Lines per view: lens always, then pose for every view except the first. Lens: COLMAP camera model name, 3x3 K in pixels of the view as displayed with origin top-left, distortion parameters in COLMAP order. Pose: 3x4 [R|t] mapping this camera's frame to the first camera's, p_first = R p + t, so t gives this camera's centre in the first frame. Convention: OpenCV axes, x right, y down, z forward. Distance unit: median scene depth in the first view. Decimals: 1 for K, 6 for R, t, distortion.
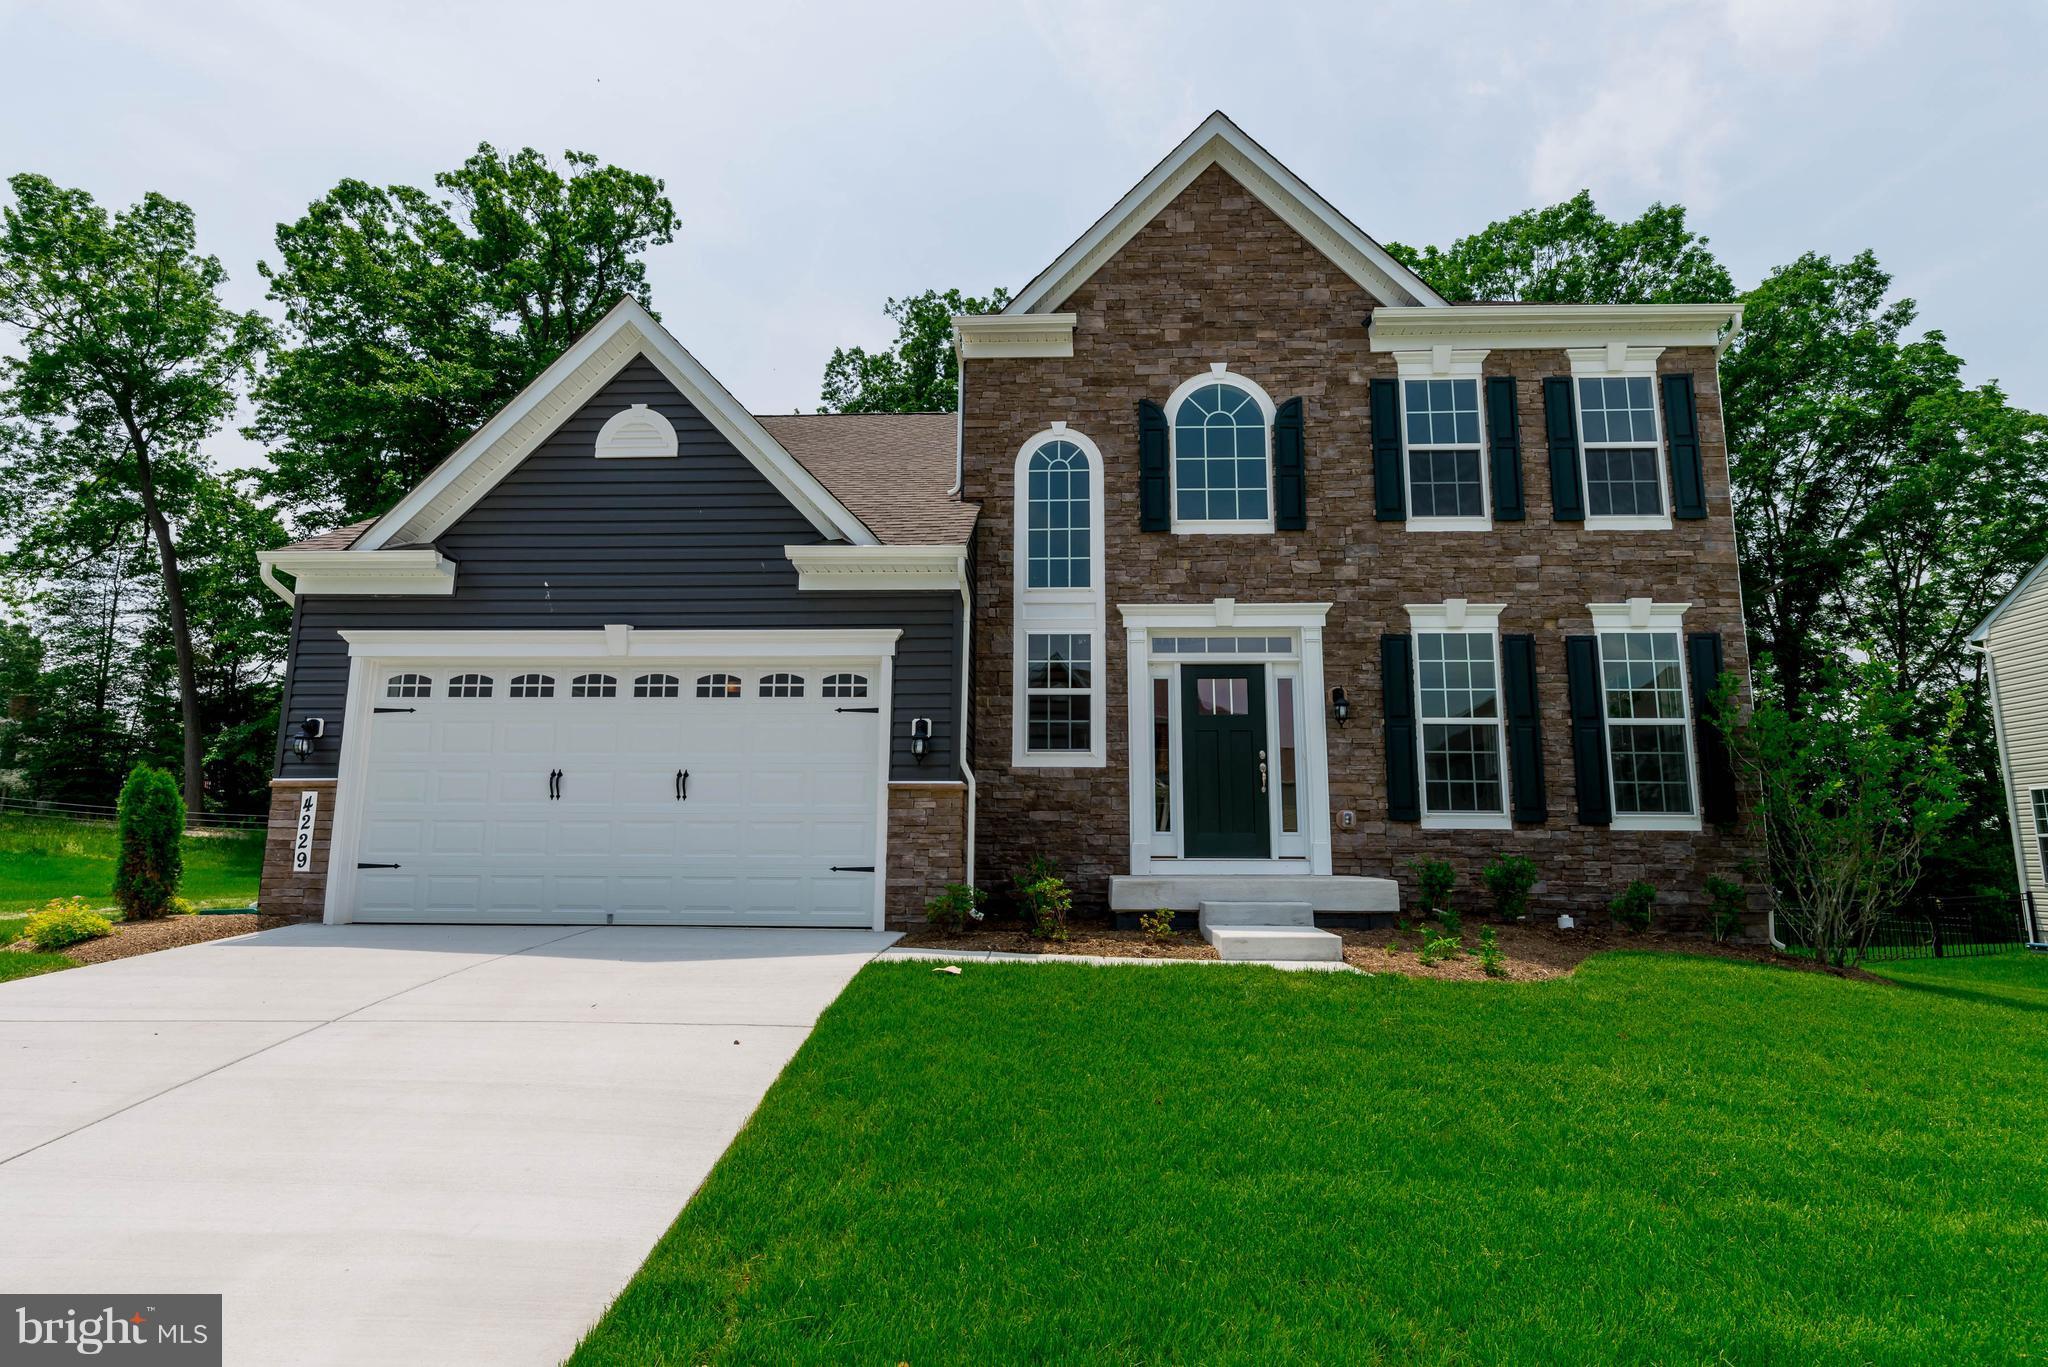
lens RADIAL K [[1038.0, 0, 1023.6], [0, 1038.0, 683.1], [0, 0, 1]] dist [0.000118, -0.000478]
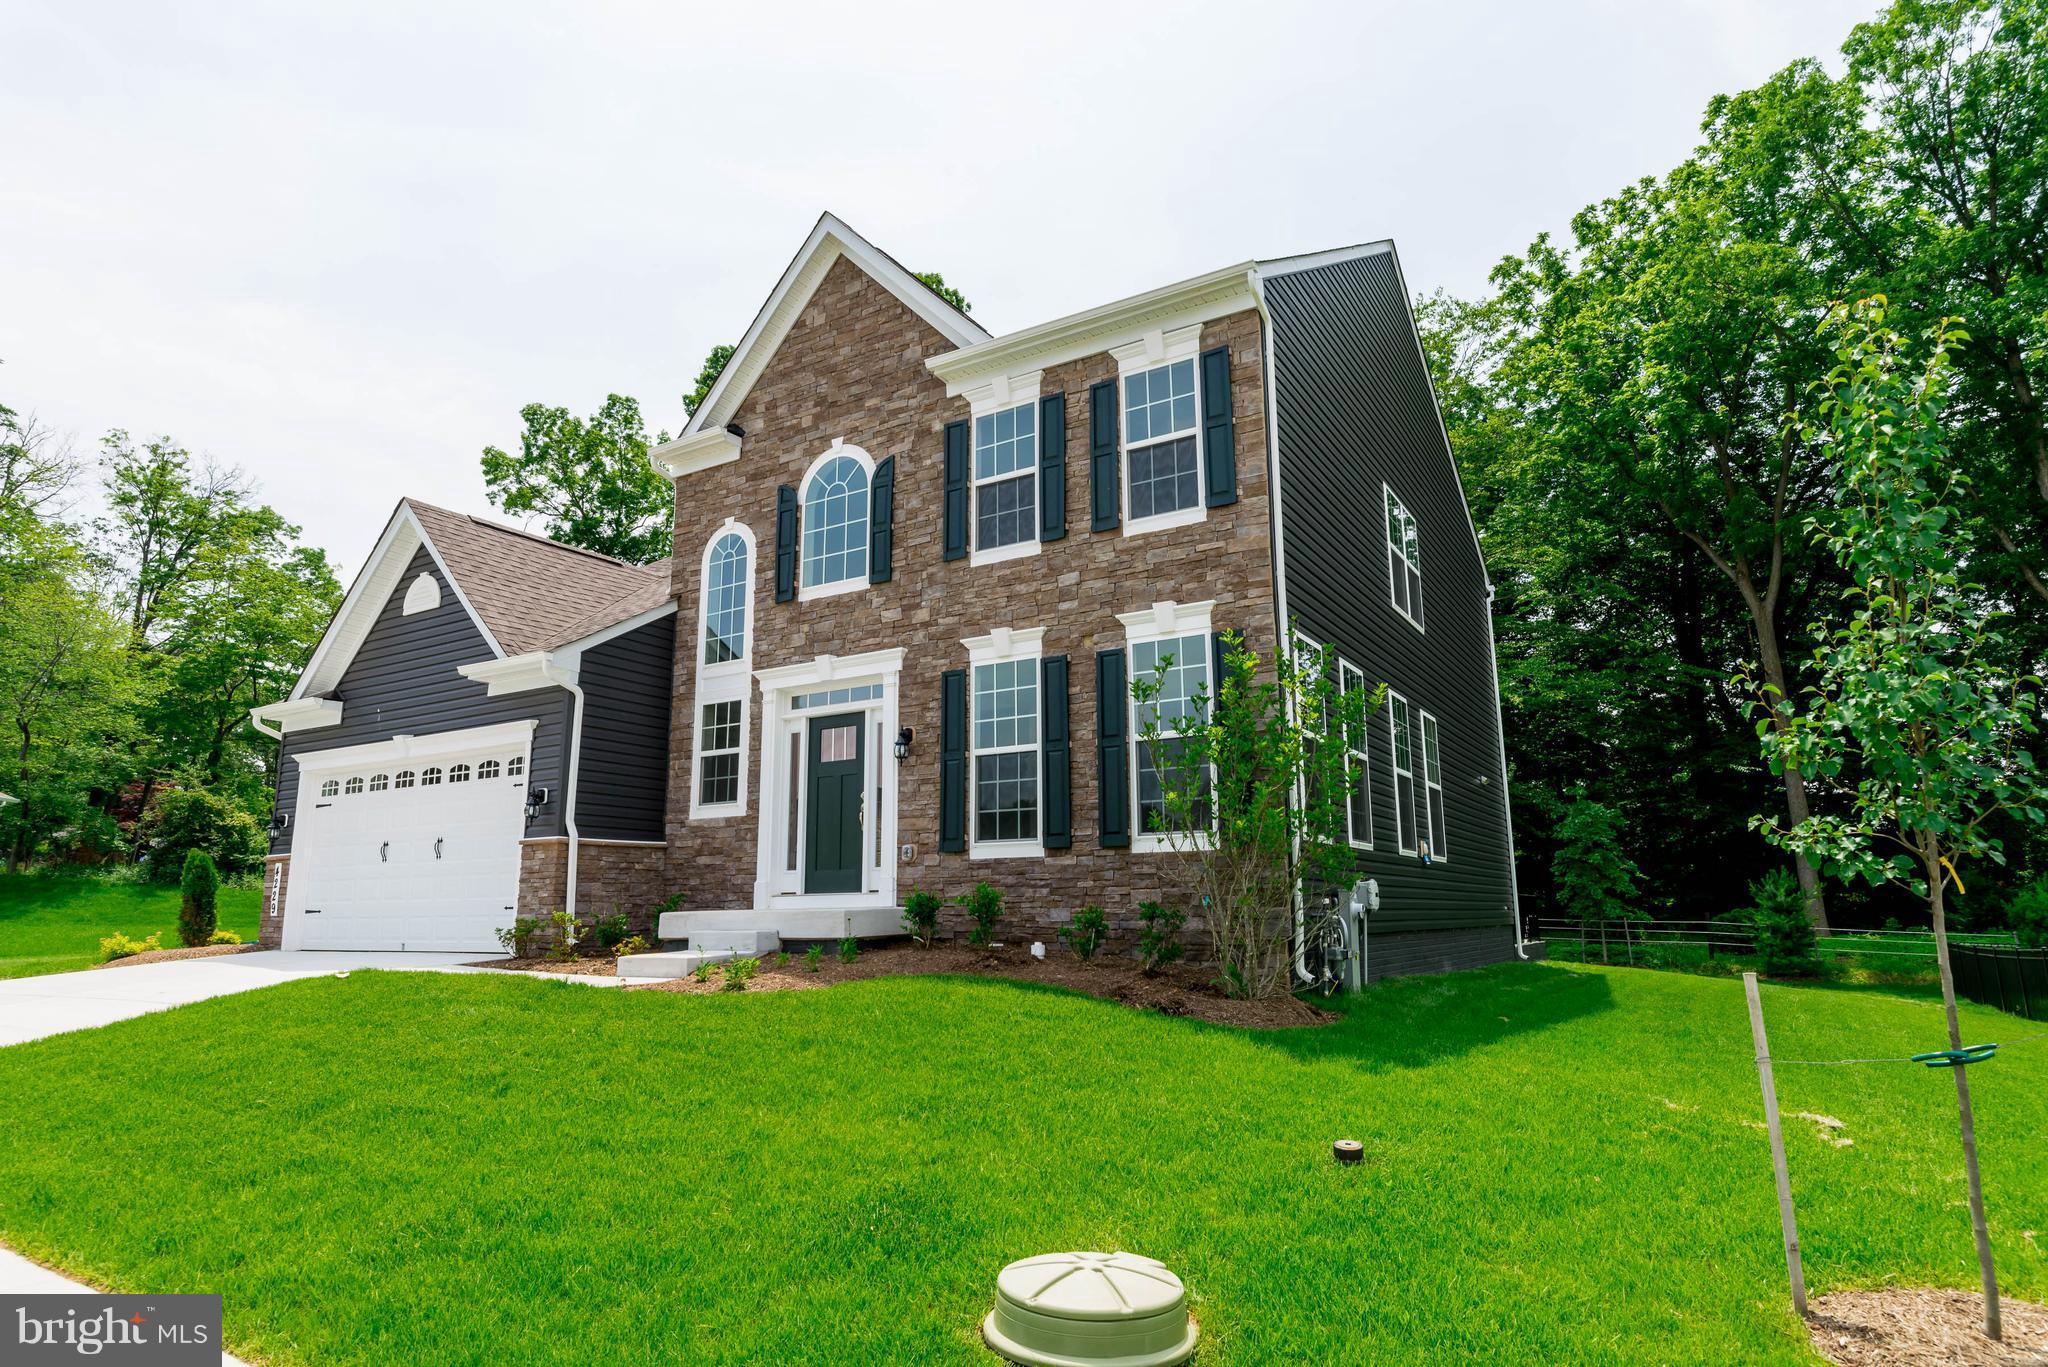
lens RADIAL K [[1124.4, 0, 1024.0], [0, 1124.4, 688.3], [0, 0, 1]] dist [-0.002728, 0.000199]
pose [[0.879087, -0.108650, -0.464114, 0.923704], [0.095950, 0.994080, -0.050975, 0.033708], [0.466905, 0.000280, 0.884307, 0.048757]]
